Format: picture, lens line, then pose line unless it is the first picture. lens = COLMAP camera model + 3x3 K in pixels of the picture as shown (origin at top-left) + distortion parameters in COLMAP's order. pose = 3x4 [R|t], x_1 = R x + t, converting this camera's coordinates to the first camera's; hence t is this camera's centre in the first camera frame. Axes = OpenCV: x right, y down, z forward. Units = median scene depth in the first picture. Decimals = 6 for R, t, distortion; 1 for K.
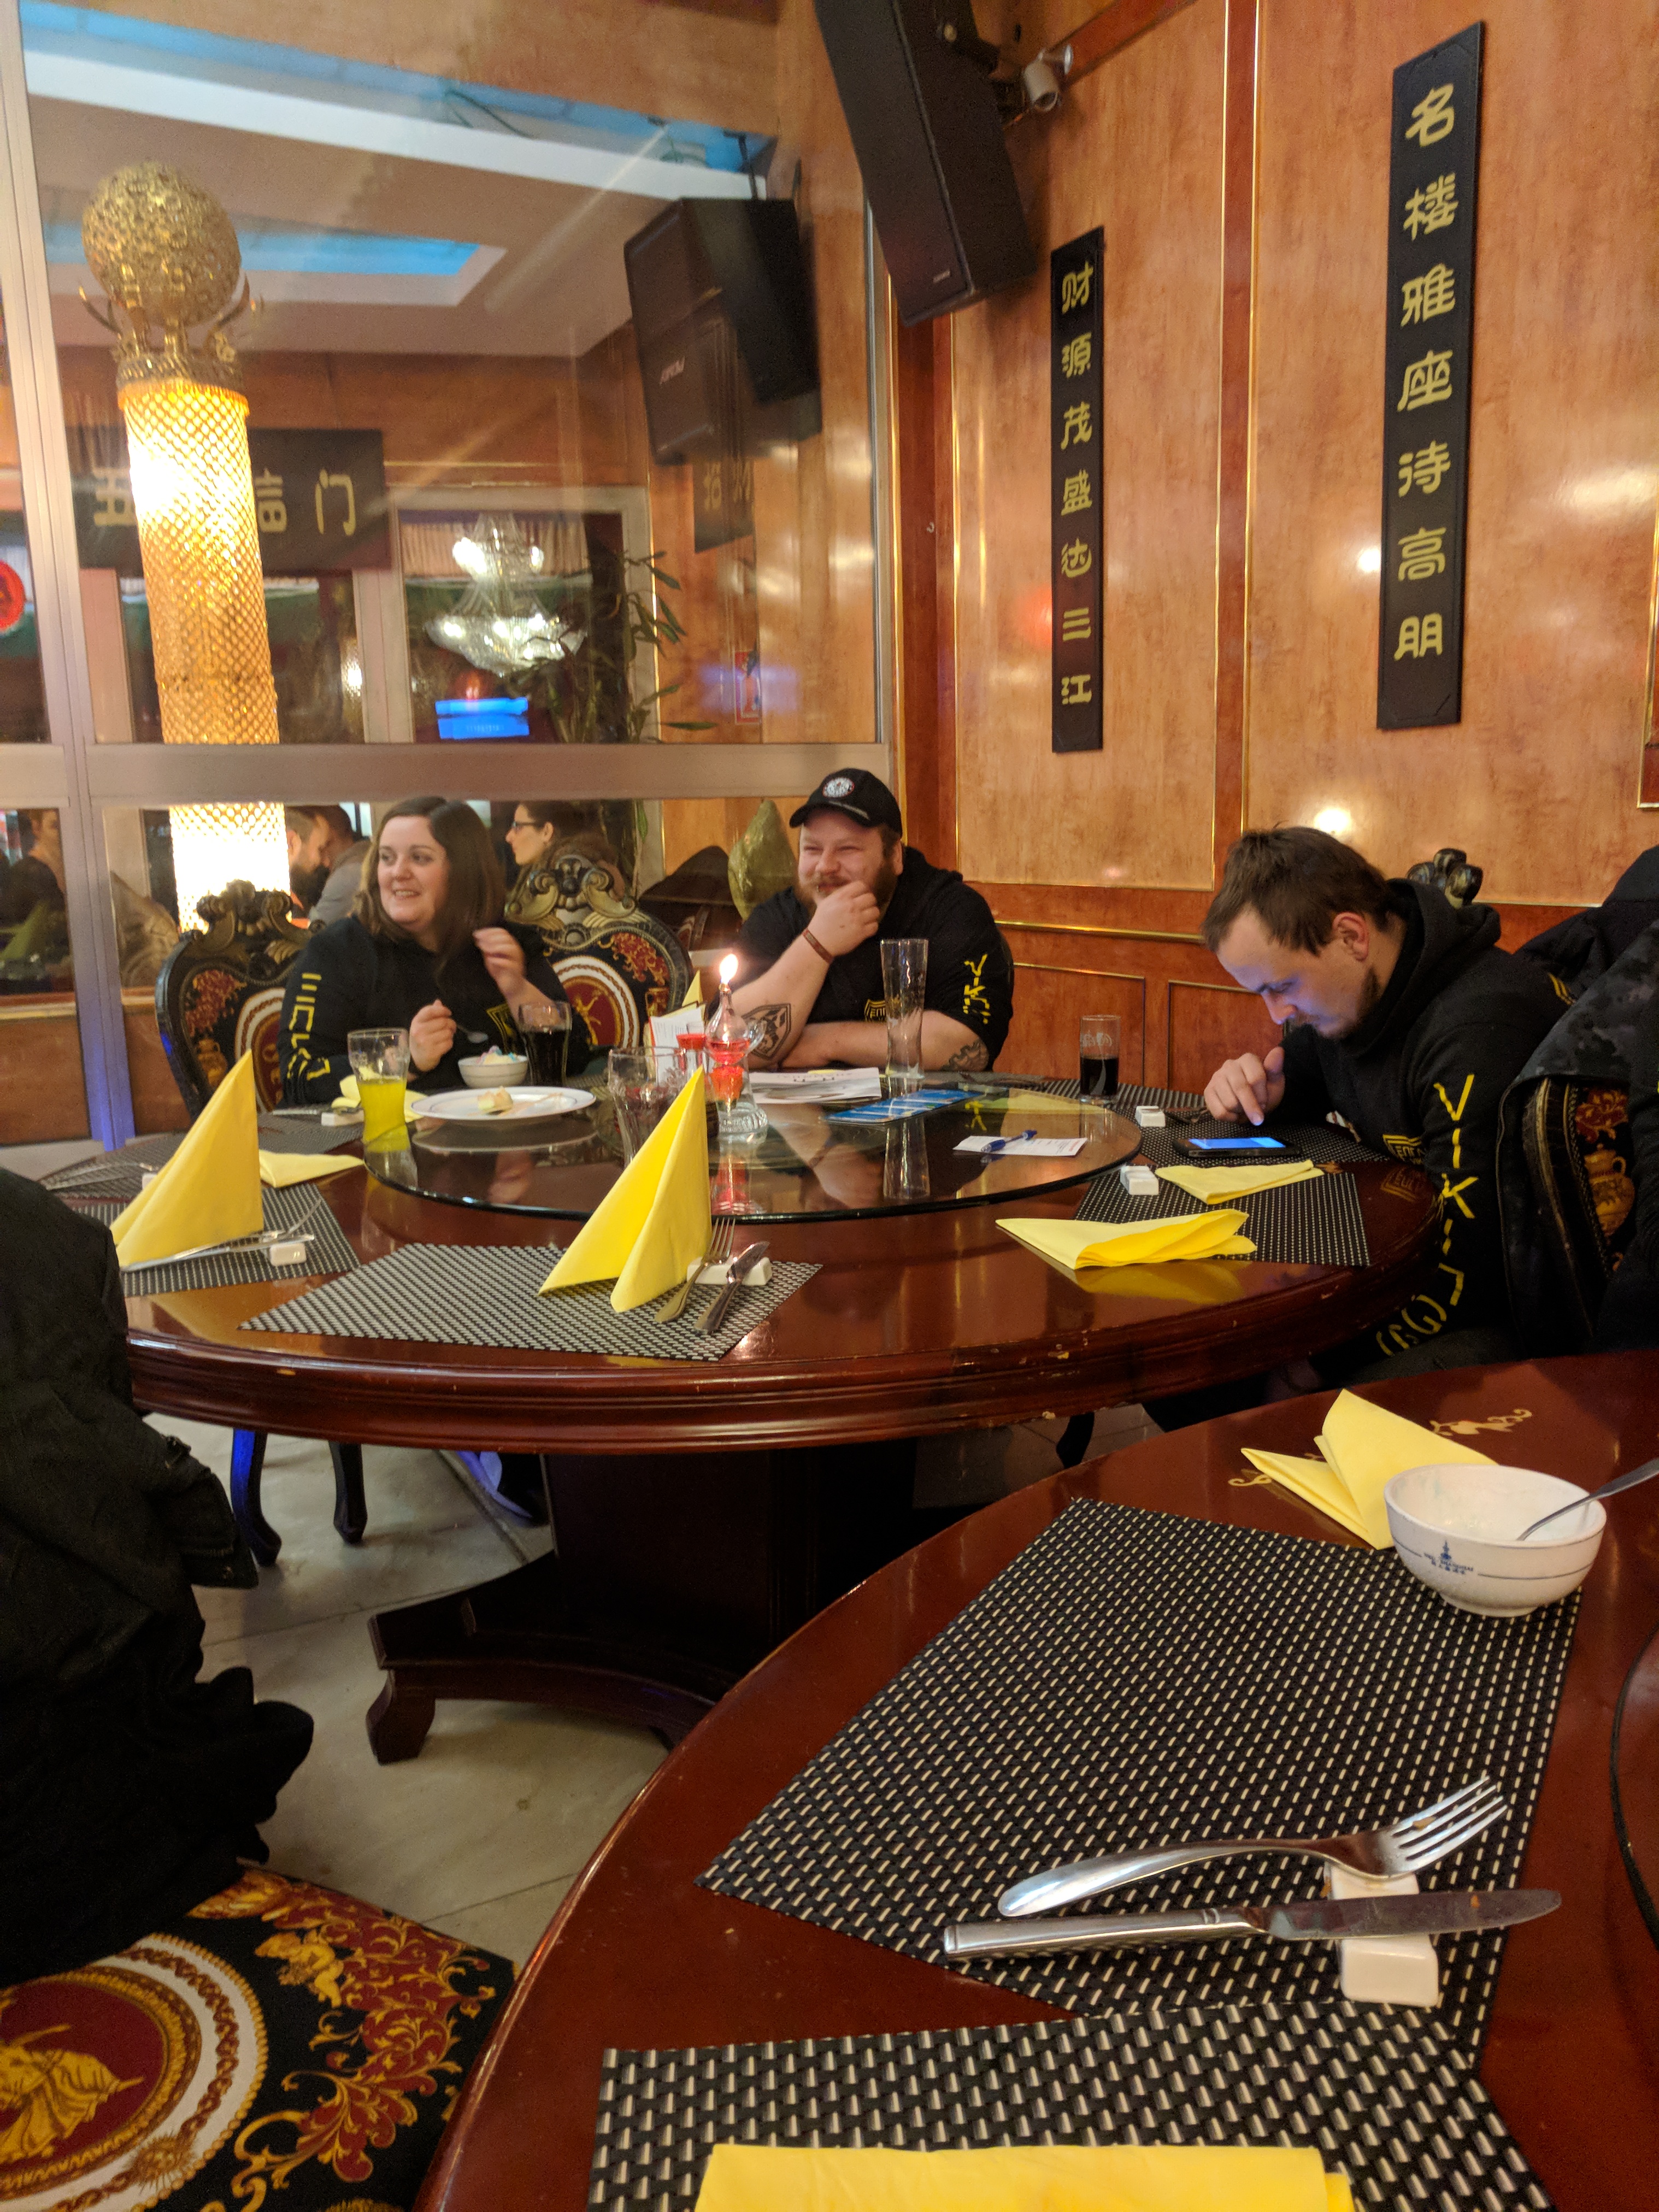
lens RADIAL K [[1685.2, 0, 823.4], [0, 1685.2, 1076.5], [0, 0, 1]] dist [-0.002227, 0.042387]
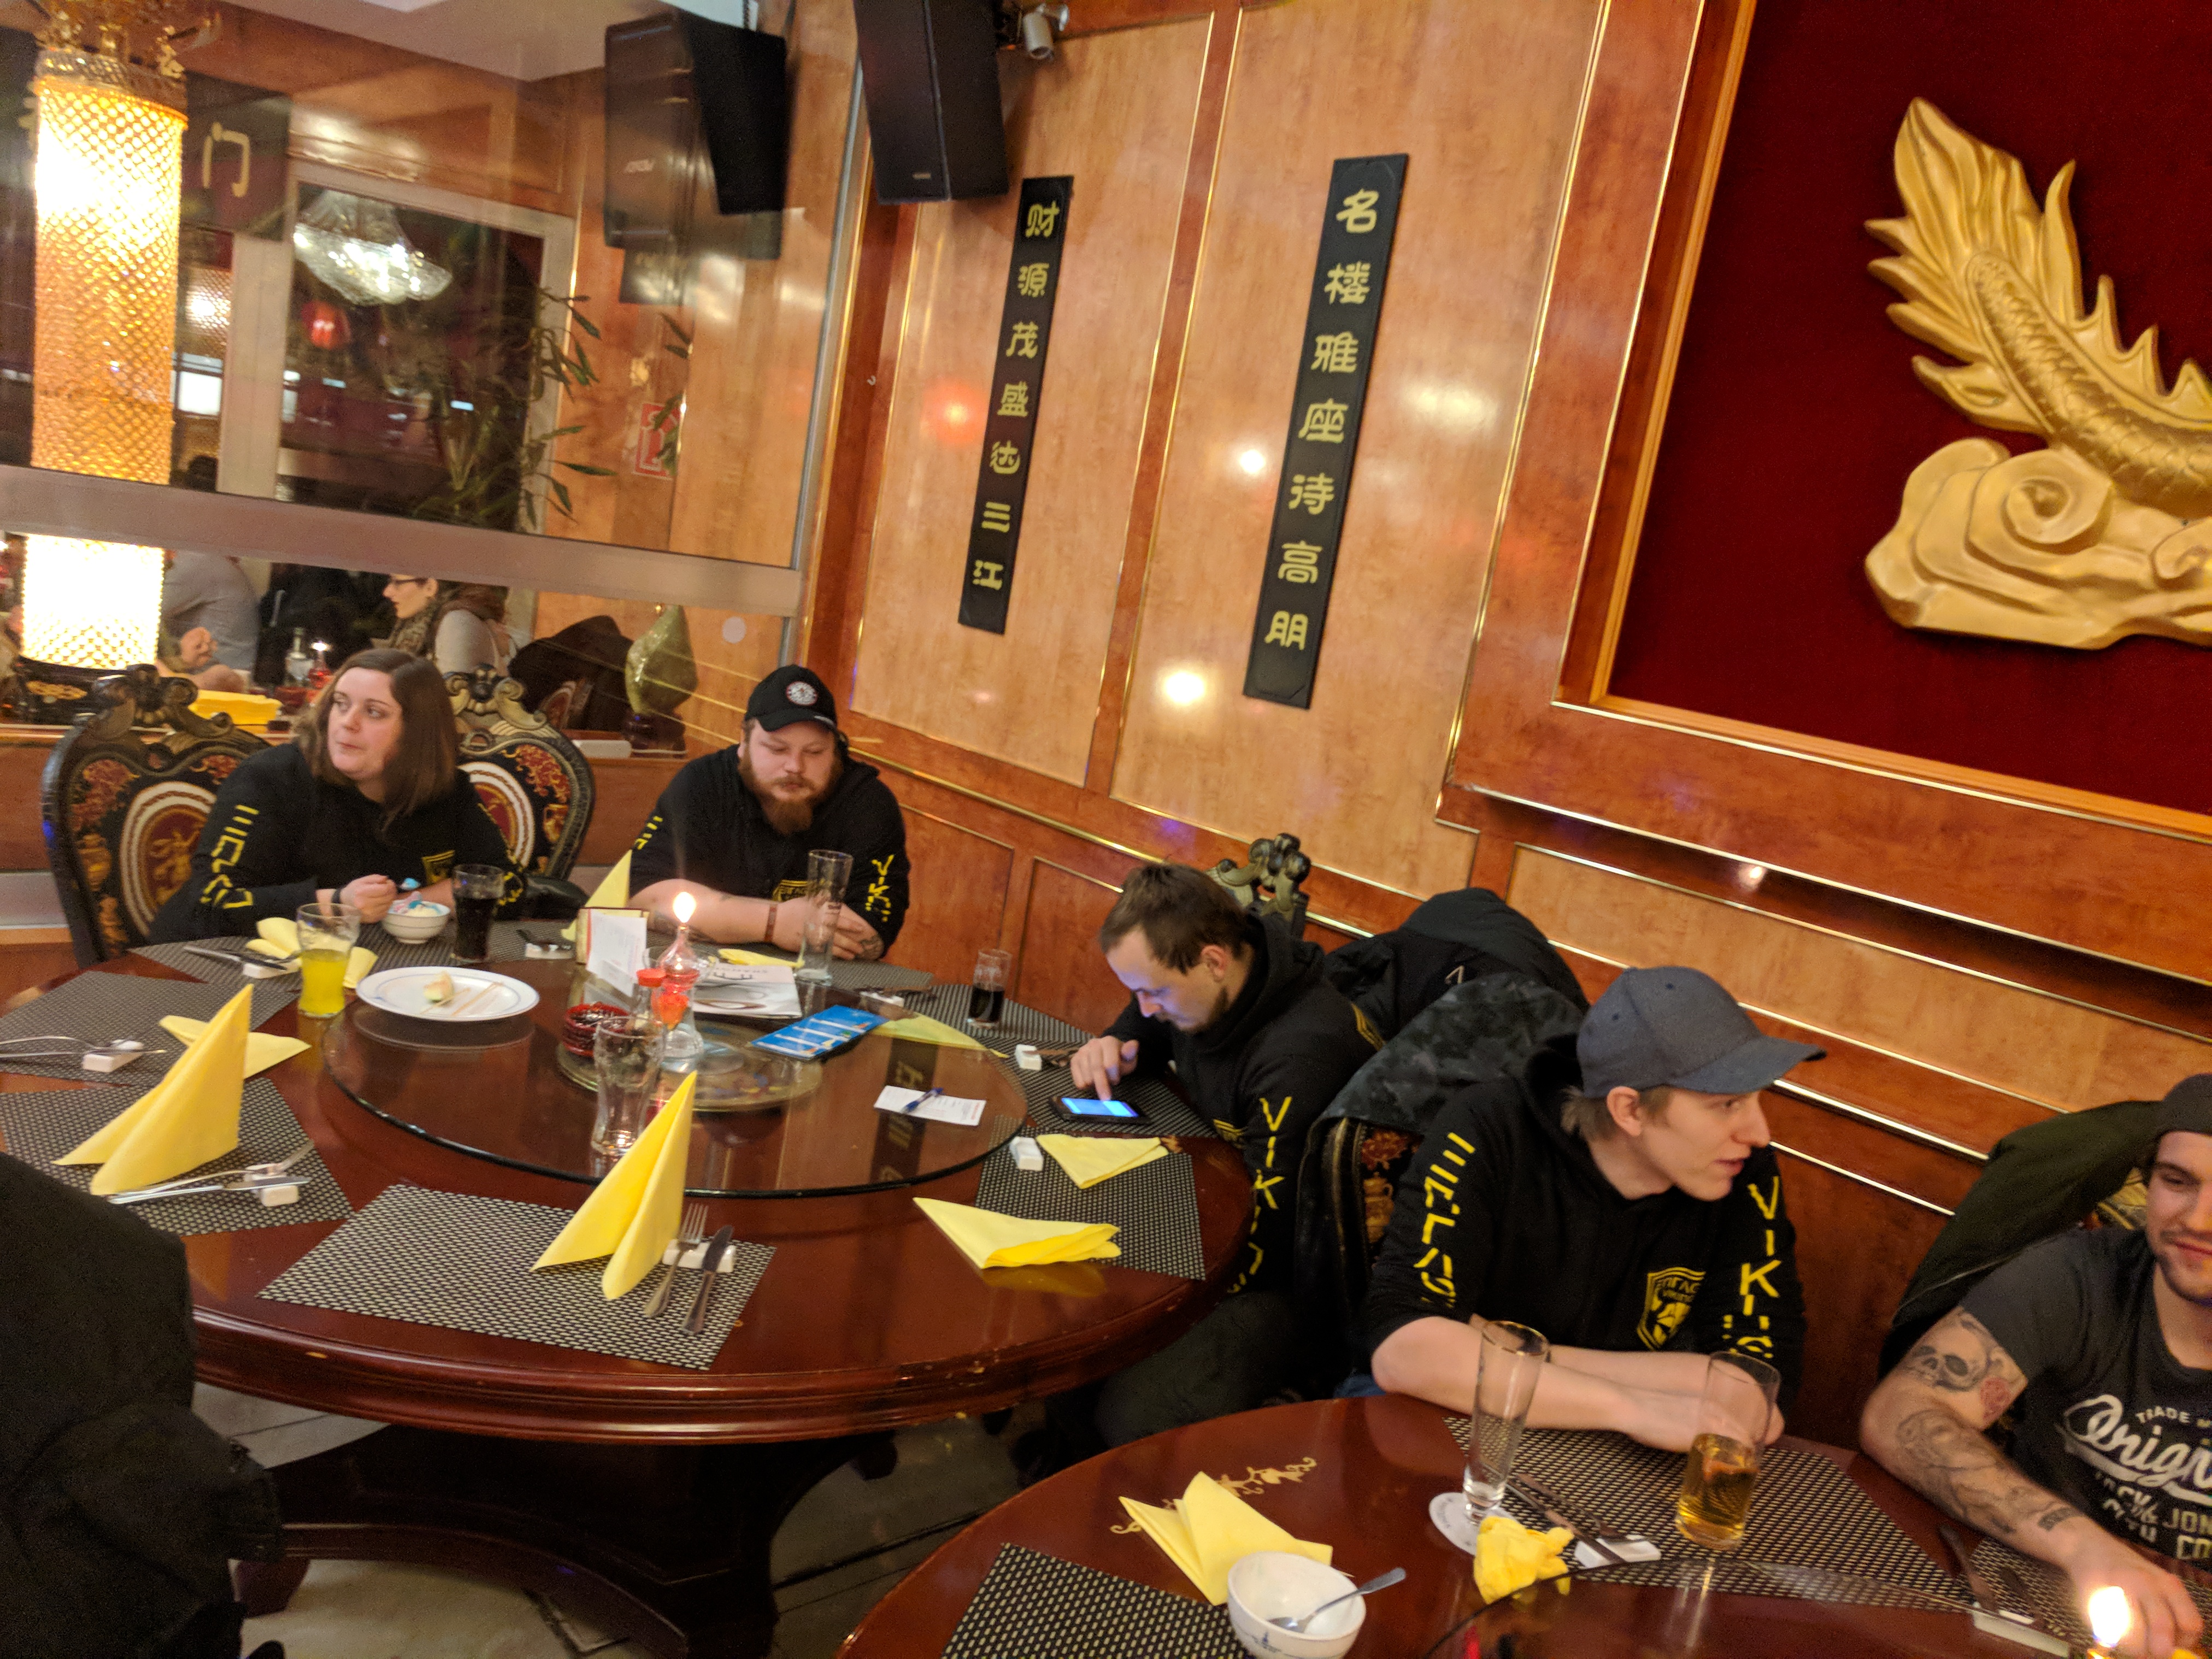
lens RADIAL K [[1683.8, 0, 1105.7], [0, 1683.8, 805.0], [0, 0, 1]] dist [0.016367, 0.000986]
pose [[0.949988, 0.138531, 0.279879, -0.068813], [-0.144927, 0.989440, 0.002181, -0.103048], [-0.276621, -0.042634, 0.960033, -0.087976]]
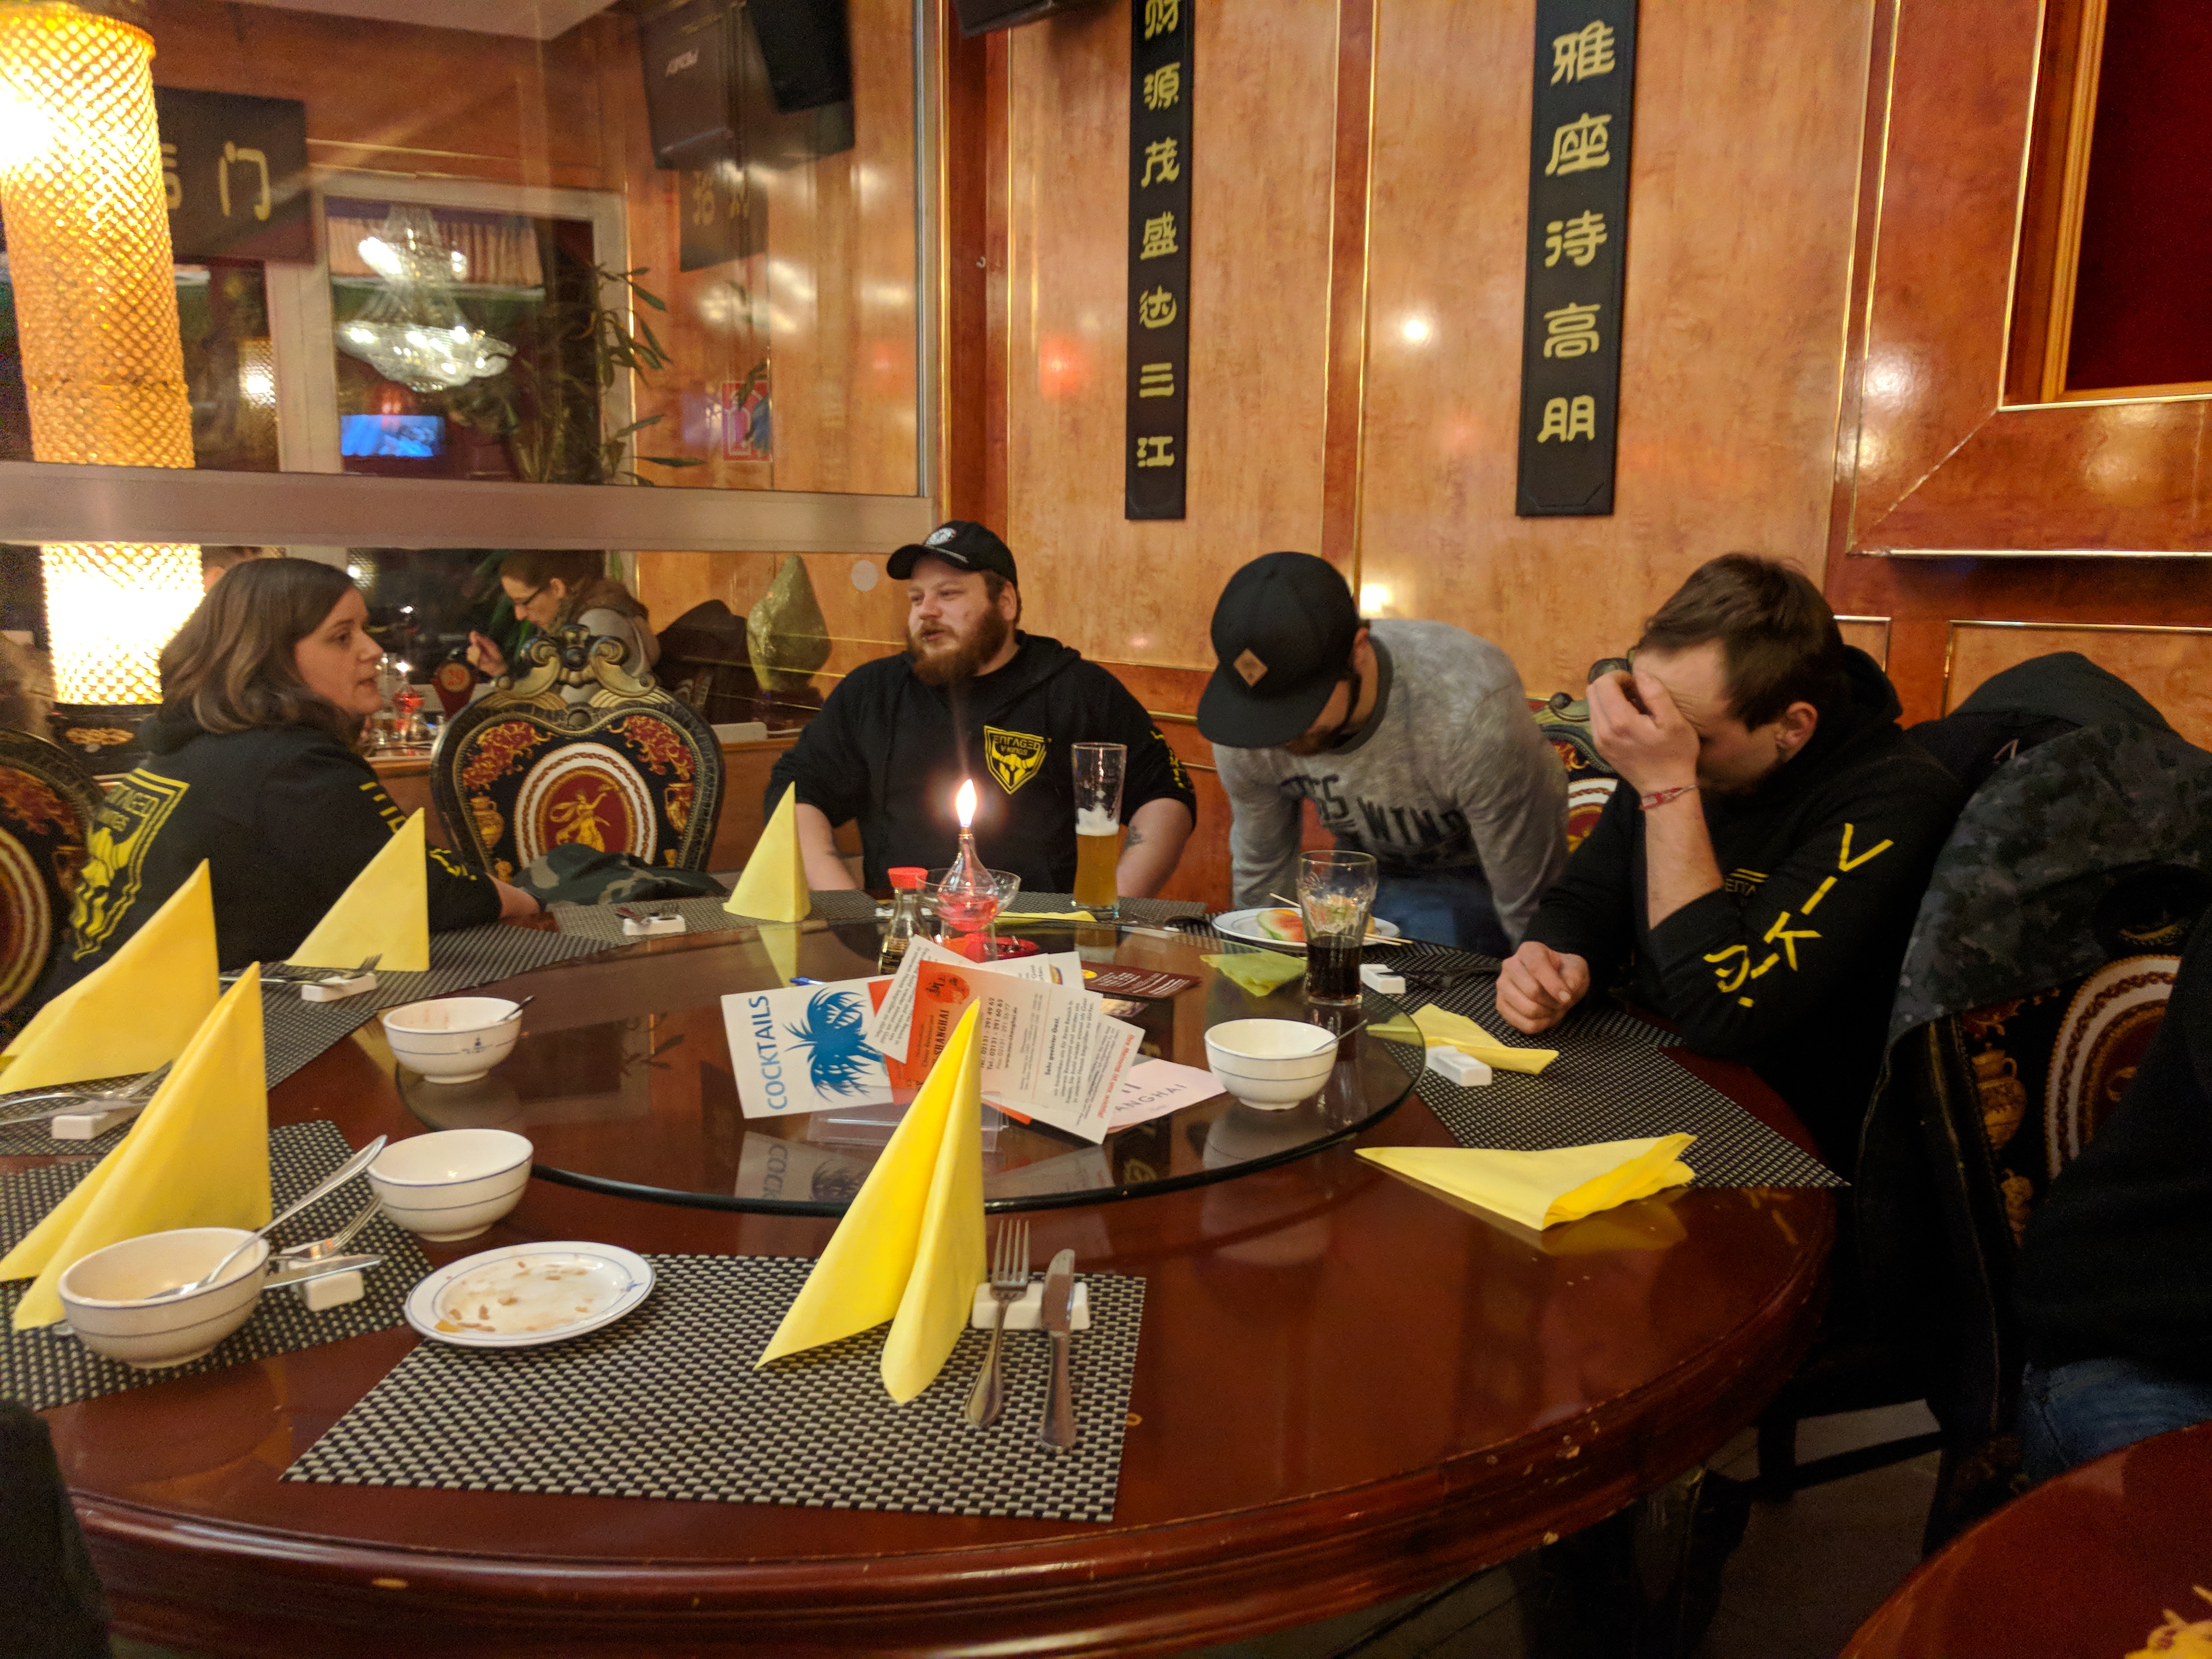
lens RADIAL K [[1664.9, 0, 1115.4], [0, 1664.9, 803.5], [0, 0, 1]] dist [-0.001610, 0.016105]
pose [[0.975549, 0.004073, 0.219746, -0.074517], [-0.002952, 0.999981, -0.005429, -0.037059], [-0.219764, 0.004647, 0.975542, 0.137627]]
